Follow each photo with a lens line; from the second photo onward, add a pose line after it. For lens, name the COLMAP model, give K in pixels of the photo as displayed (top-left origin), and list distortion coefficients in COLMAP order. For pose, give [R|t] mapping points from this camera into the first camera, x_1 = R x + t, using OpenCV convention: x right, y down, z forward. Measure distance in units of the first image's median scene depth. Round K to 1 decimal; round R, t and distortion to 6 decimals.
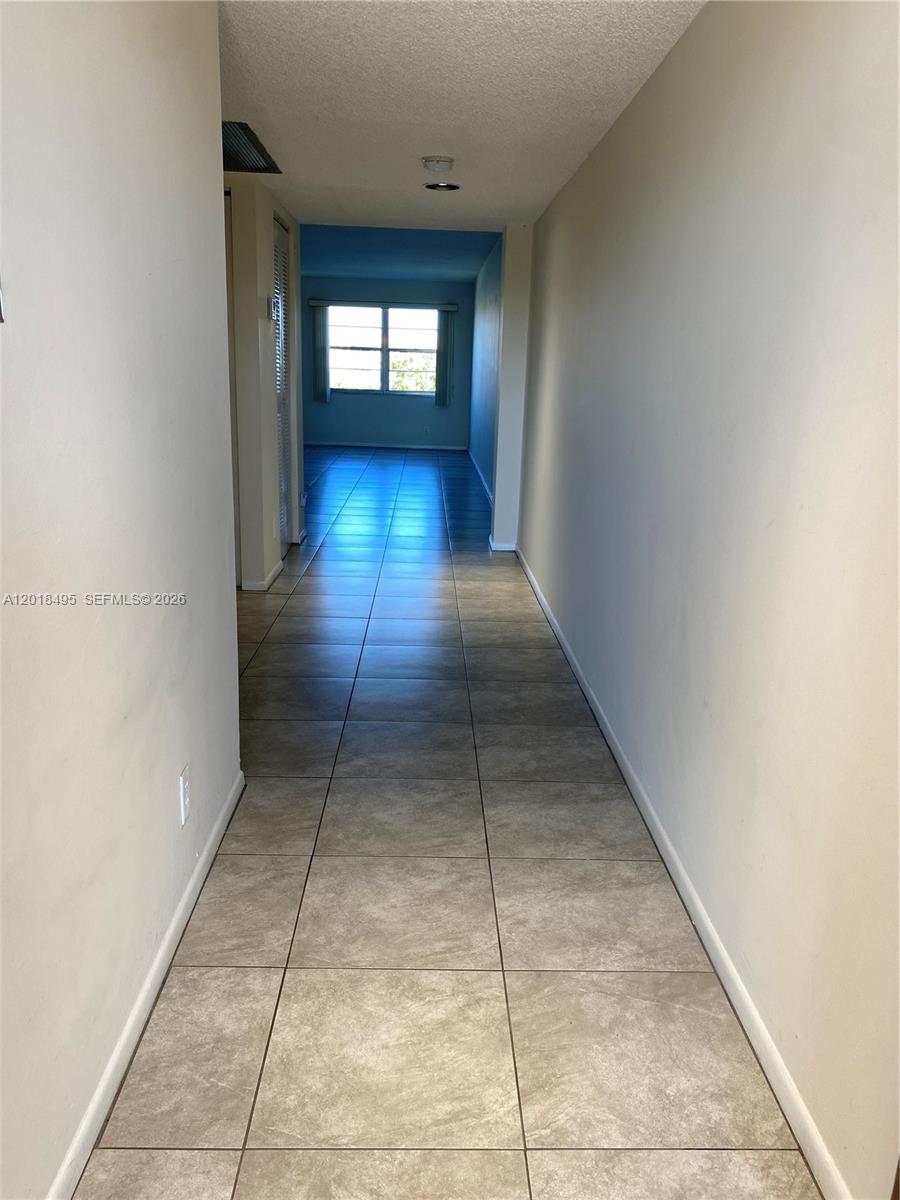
lens RADIAL K [[907.3, 0, 450.0], [0, 907.3, 600.0], [0, 0, 1]] dist [-0.003567, -0.002149]
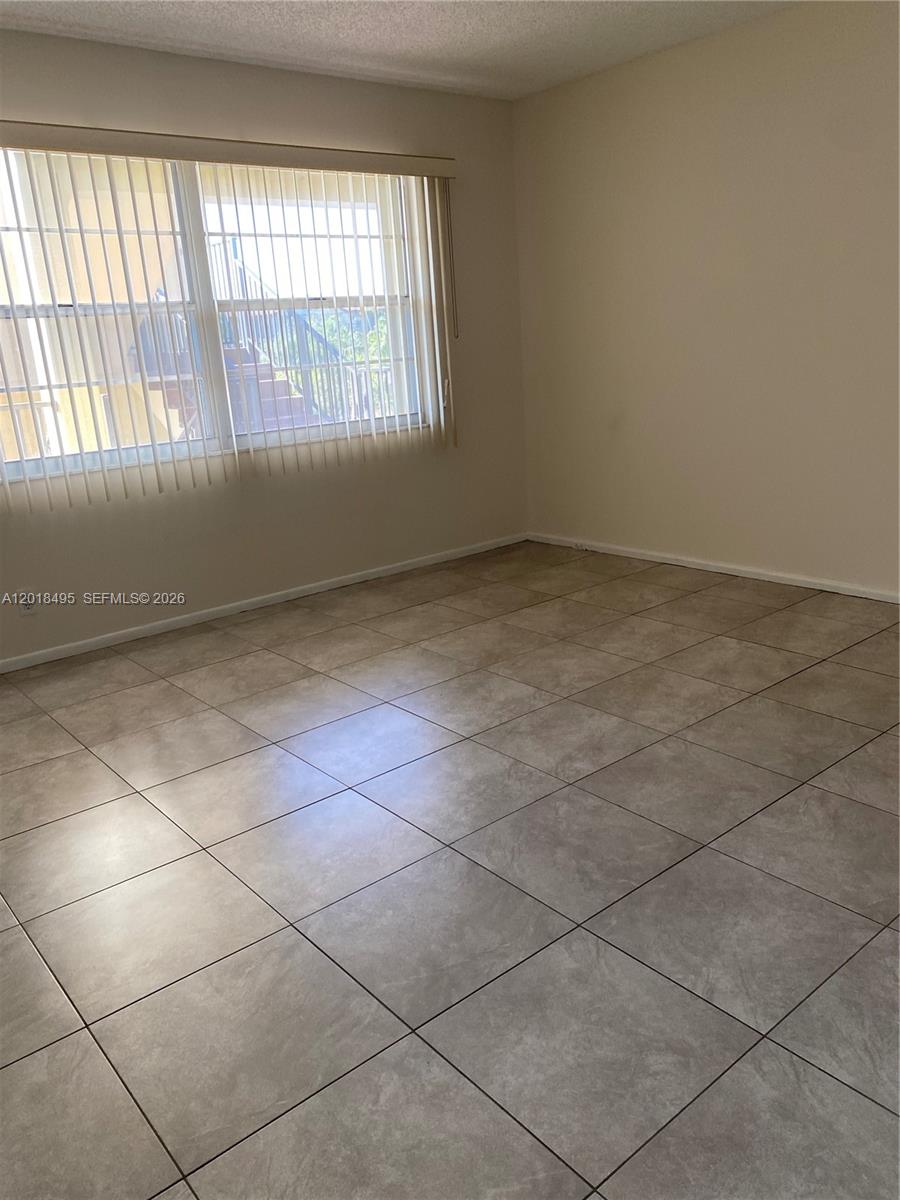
lens RADIAL K [[907.3, 0, 450.0], [0, 907.3, 600.0], [0, 0, 1]] dist [-0.003567, -0.002149]
pose [[-0.789598, 0.183998, -0.585389, 0.772123], [-0.114184, 0.893266, 0.434785, -0.381655], [0.602908, 0.410147, -0.684311, 1.597510]]
